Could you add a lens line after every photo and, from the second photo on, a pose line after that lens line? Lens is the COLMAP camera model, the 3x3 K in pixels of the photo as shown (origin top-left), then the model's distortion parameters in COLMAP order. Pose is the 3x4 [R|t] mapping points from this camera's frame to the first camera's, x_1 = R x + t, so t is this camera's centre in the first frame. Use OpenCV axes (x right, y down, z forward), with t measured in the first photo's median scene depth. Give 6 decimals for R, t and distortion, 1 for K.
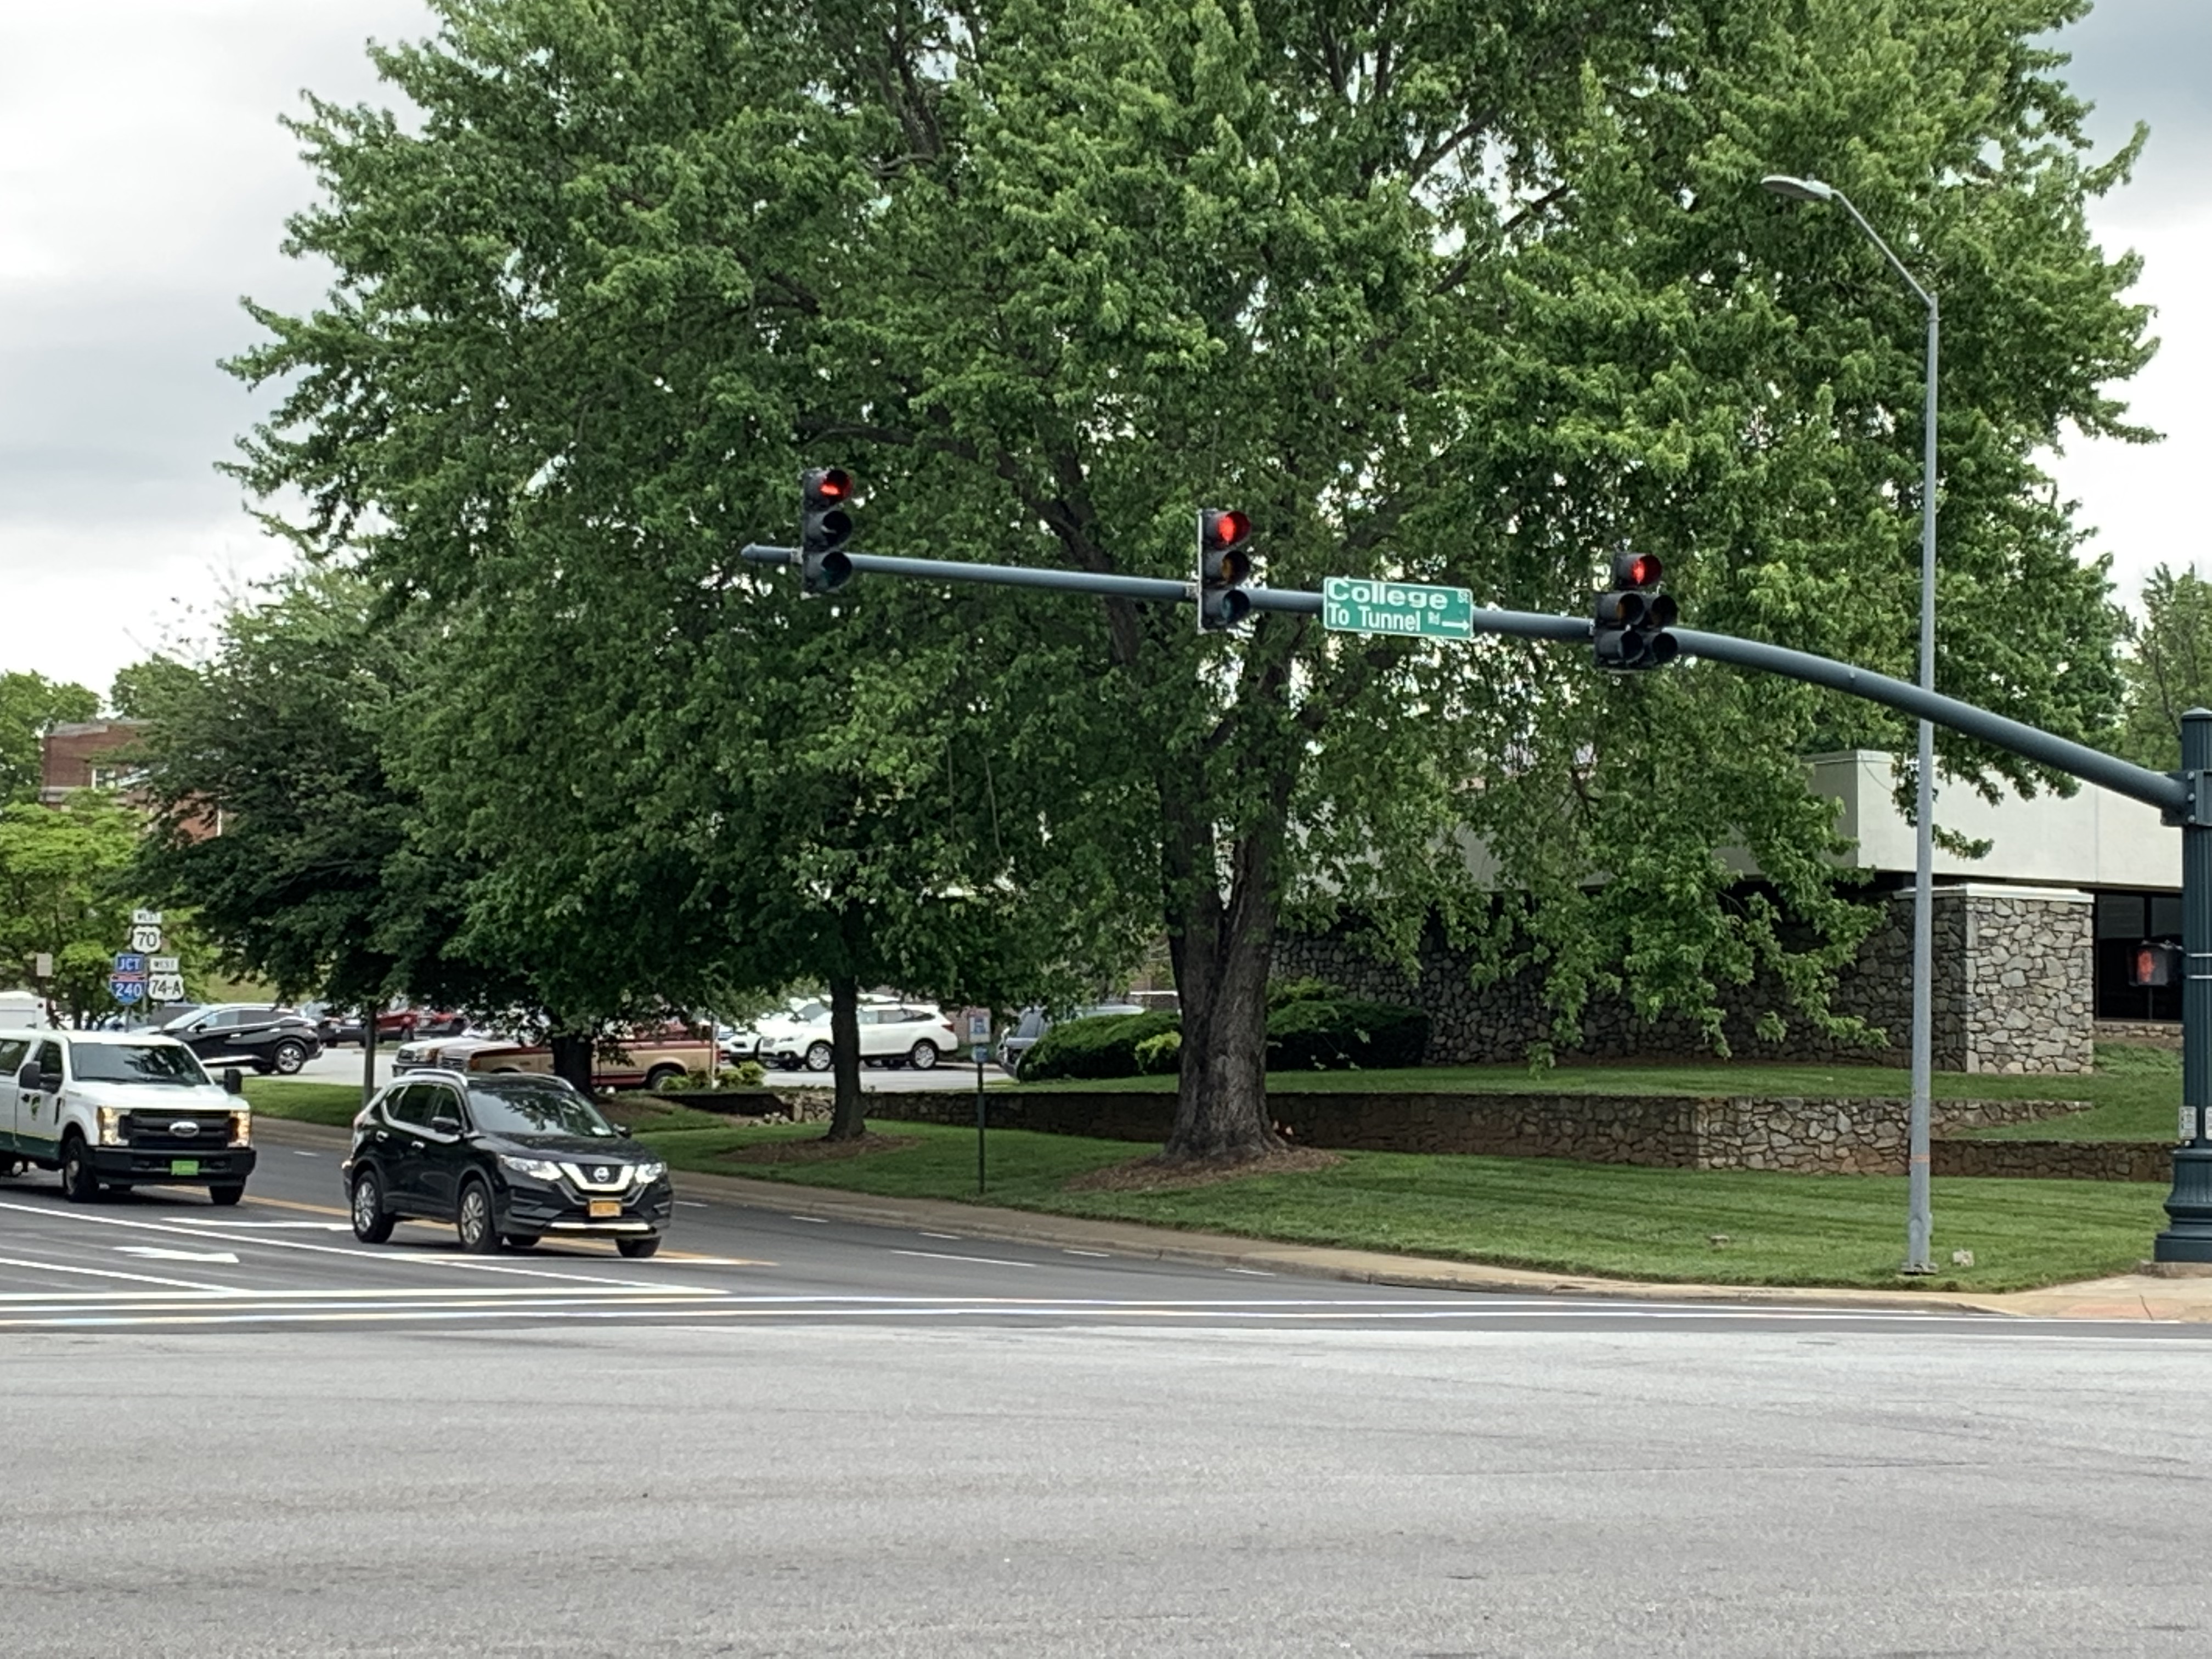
lens RADIAL K [[4696.3, 0, 1106.0], [0, 4696.3, 829.5], [0, 0, 1]] dist [-0.055733, 0.164072]
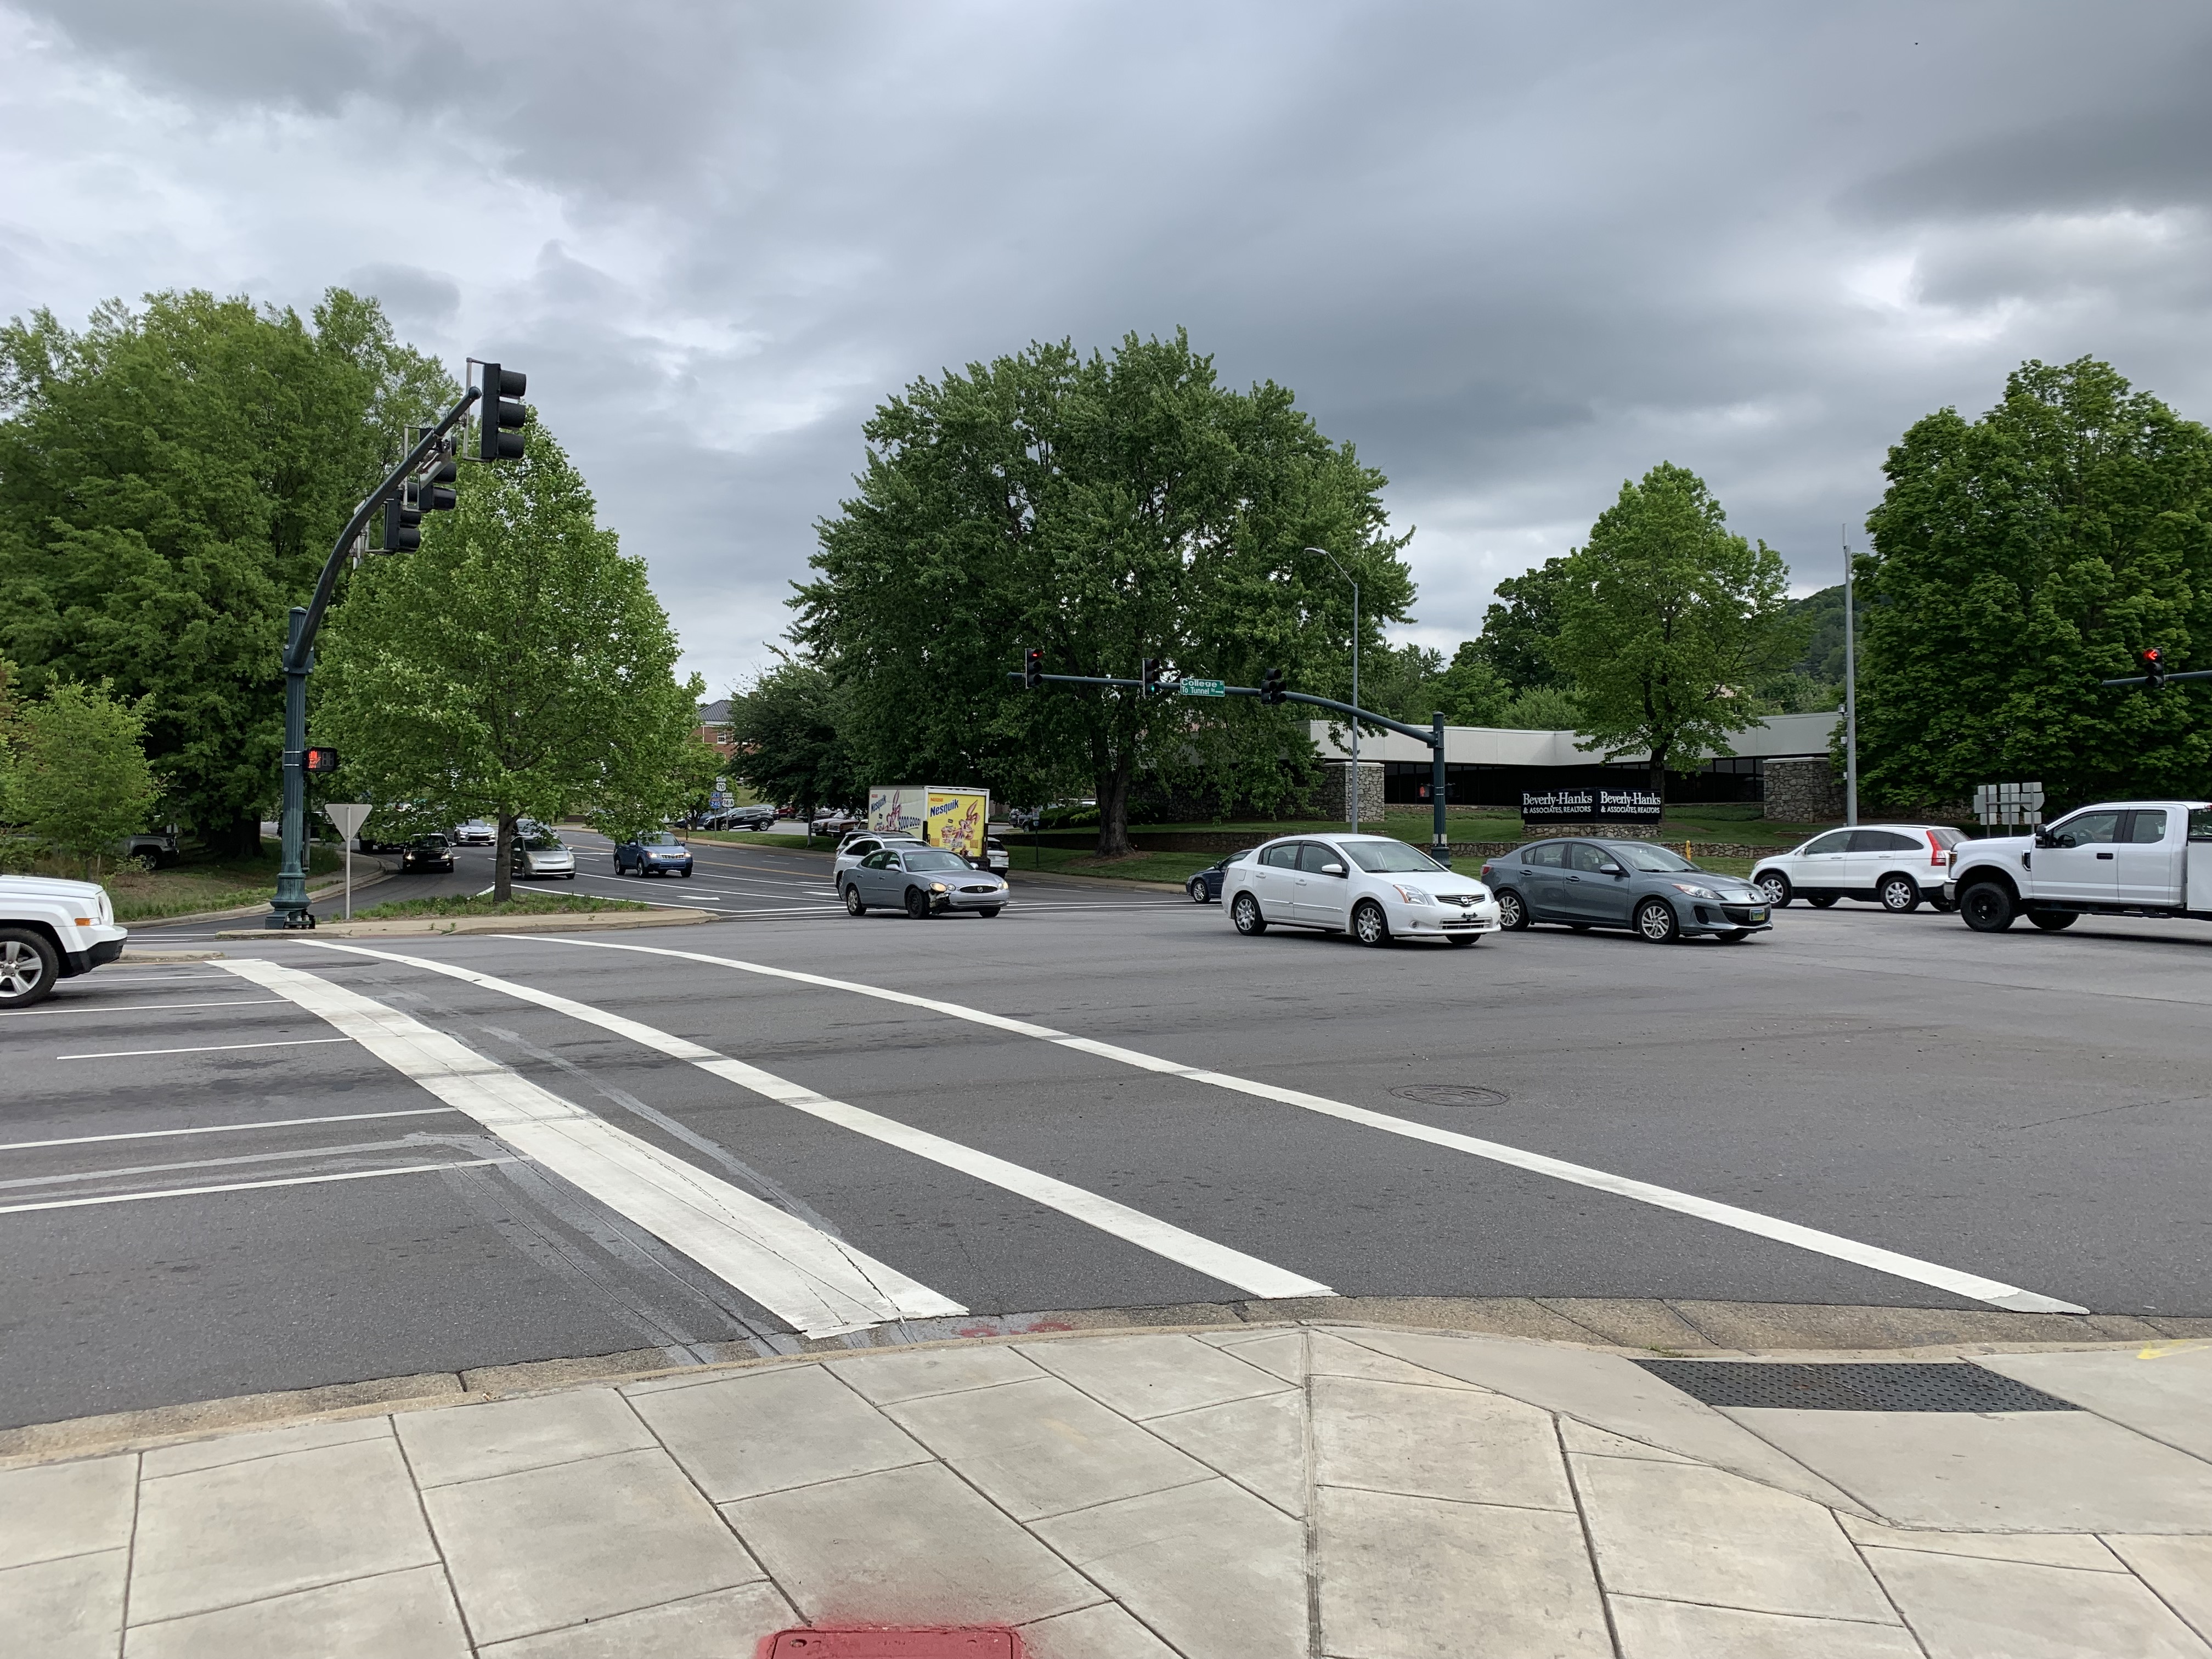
lens RADIAL K [[1658.9, 0, 1106.0], [0, 1658.9, 829.5], [0, 0, 1]] dist [0.002889, 0.000122]
pose [[0.997323, -0.020612, 0.070152, -0.060790], [0.016464, 0.998110, 0.059198, -0.012930], [-0.071239, -0.057884, 0.995778, -0.103179]]
